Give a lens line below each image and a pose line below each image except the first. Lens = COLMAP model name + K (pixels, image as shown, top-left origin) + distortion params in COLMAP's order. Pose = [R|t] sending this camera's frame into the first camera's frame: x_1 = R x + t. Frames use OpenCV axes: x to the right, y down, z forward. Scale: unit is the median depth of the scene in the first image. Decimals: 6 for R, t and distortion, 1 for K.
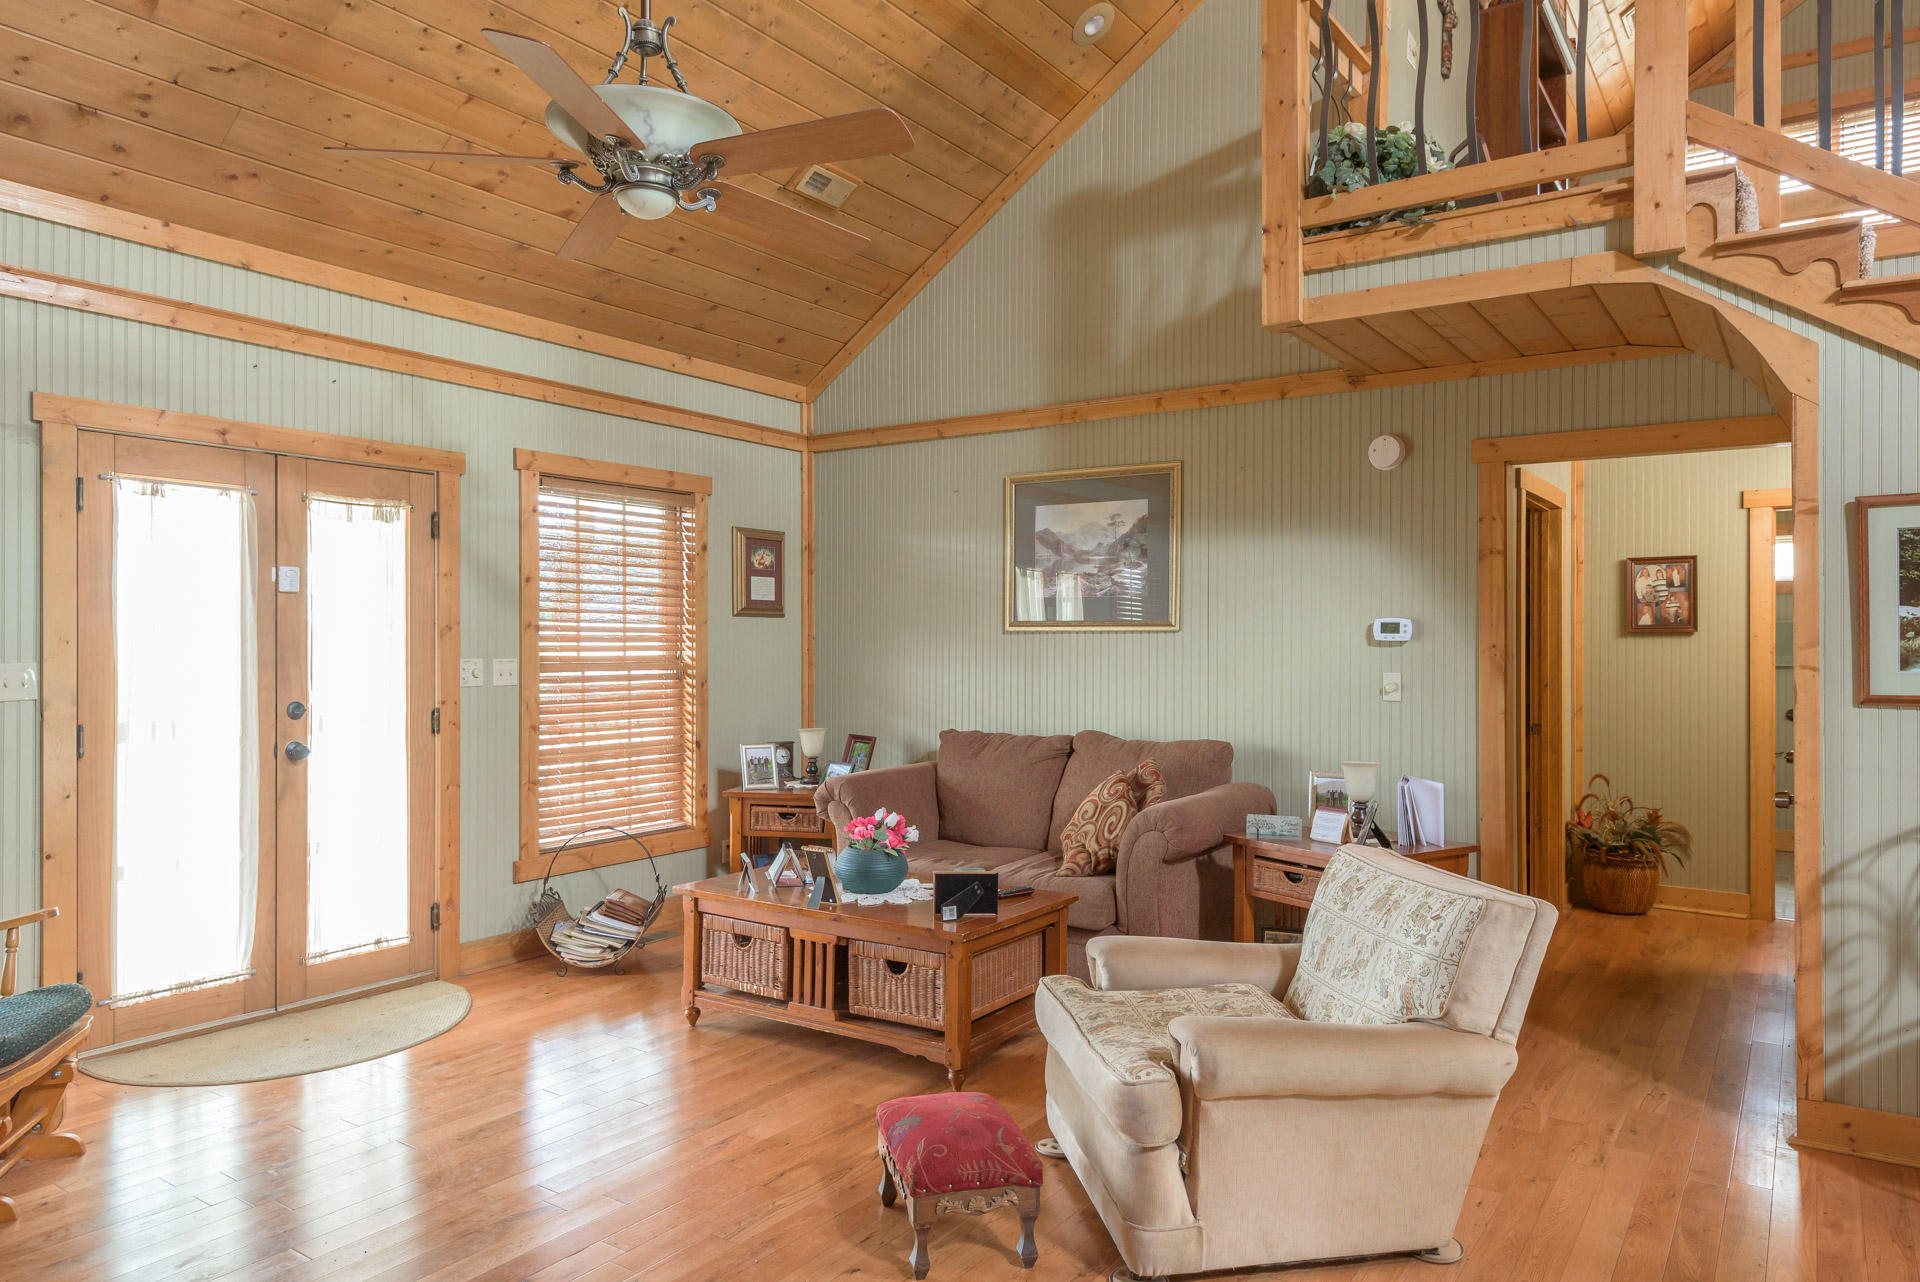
lens RADIAL K [[1232.8, 0, 966.0], [0, 1232.8, 634.9], [0, 0, 1]] dist [0.022916, -0.003933]
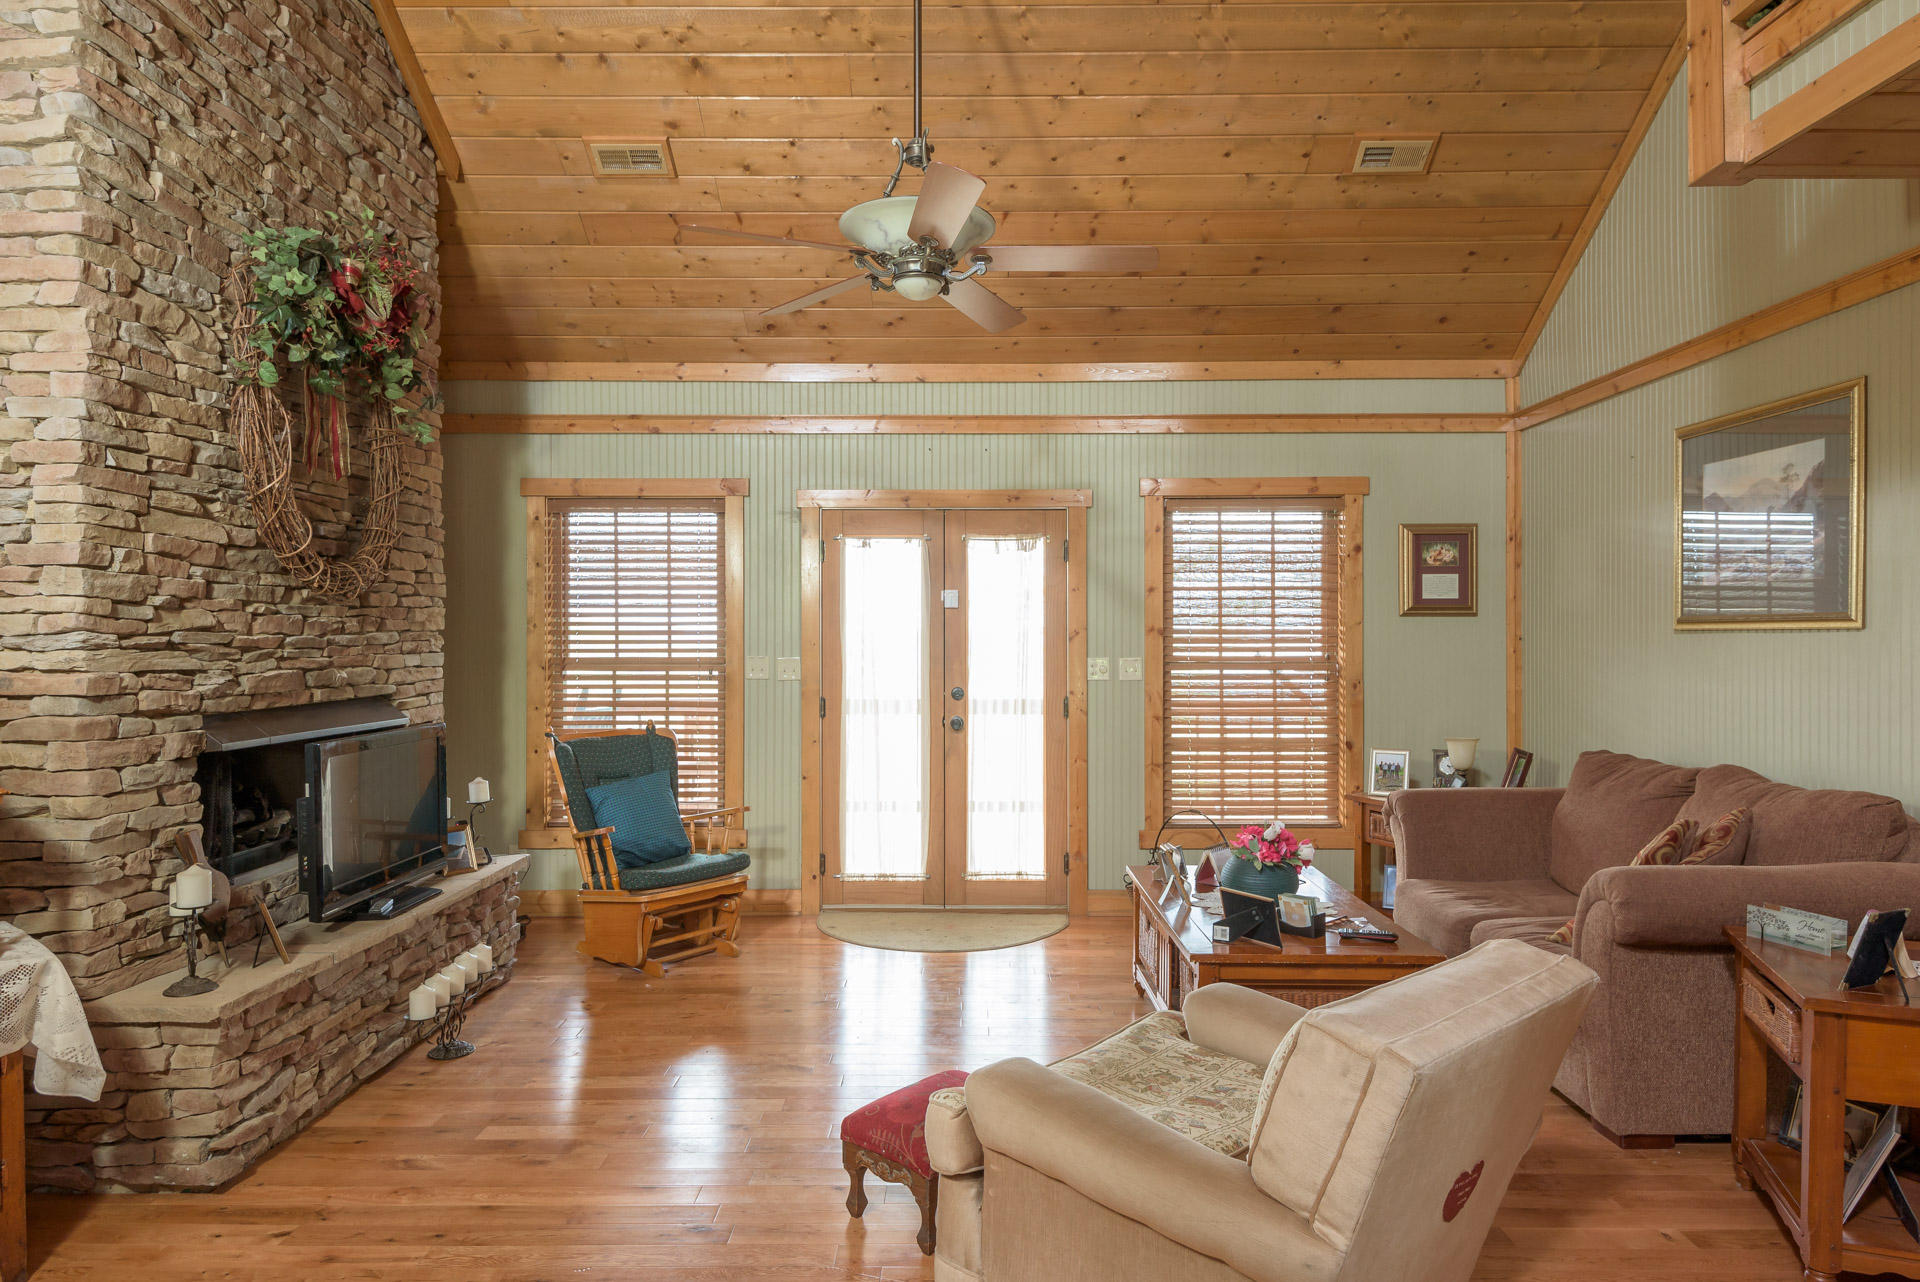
lens RADIAL K [[1149.6, 0, 958.5], [0, 1149.6, 636.4], [0, 0, 1]] dist [0.026635, -0.019462]
pose [[0.552496, -0.003554, -0.833508, 0.438593], [0.006936, 0.999976, 0.000334, -0.002563], [0.833486, -0.005966, 0.552508, 0.245574]]
